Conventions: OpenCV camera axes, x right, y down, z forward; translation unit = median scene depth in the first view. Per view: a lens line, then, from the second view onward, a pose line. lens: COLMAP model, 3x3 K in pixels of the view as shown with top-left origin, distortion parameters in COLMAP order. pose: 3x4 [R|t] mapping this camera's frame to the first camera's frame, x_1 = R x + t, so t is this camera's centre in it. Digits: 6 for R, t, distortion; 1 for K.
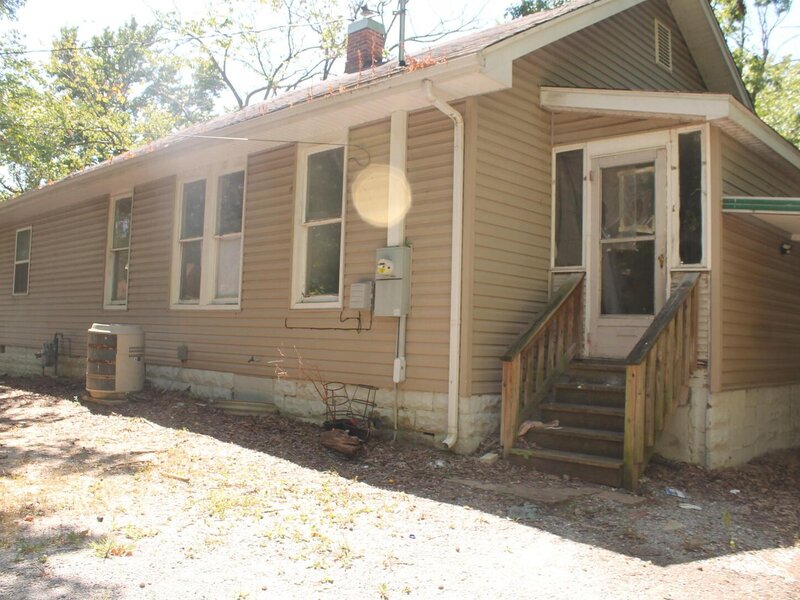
lens RADIAL K [[863.5, 0, 400.0], [0, 863.5, 300.0], [0, 0, 1]] dist [-0.105373, 0.251151]
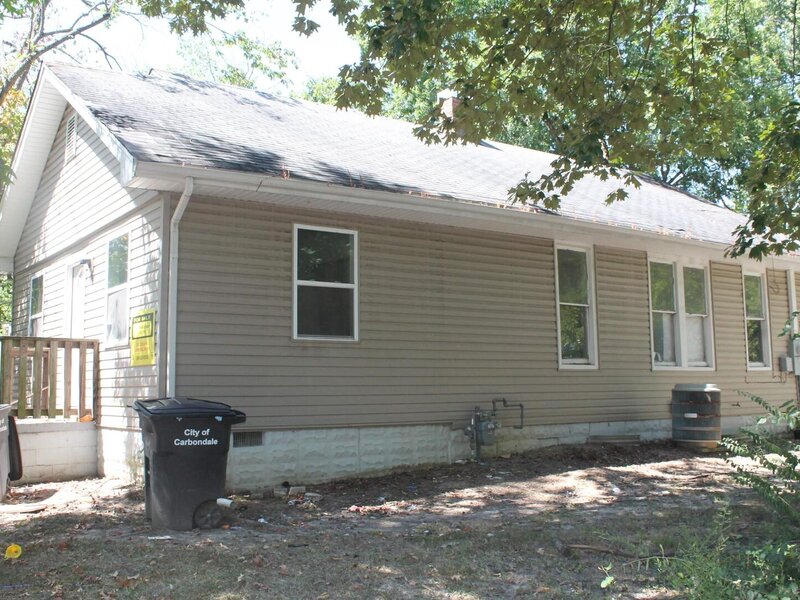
lens RADIAL K [[759.3, 0, 400.0], [0, 759.3, 300.0], [0, 0, 1]] dist [-0.005919, -0.002712]
pose [[0.149512, 0.085963, 0.985016, -1.215786], [-0.024023, 0.996235, -0.083295, 0.009576], [-0.988468, -0.011209, 0.151015, 1.083757]]
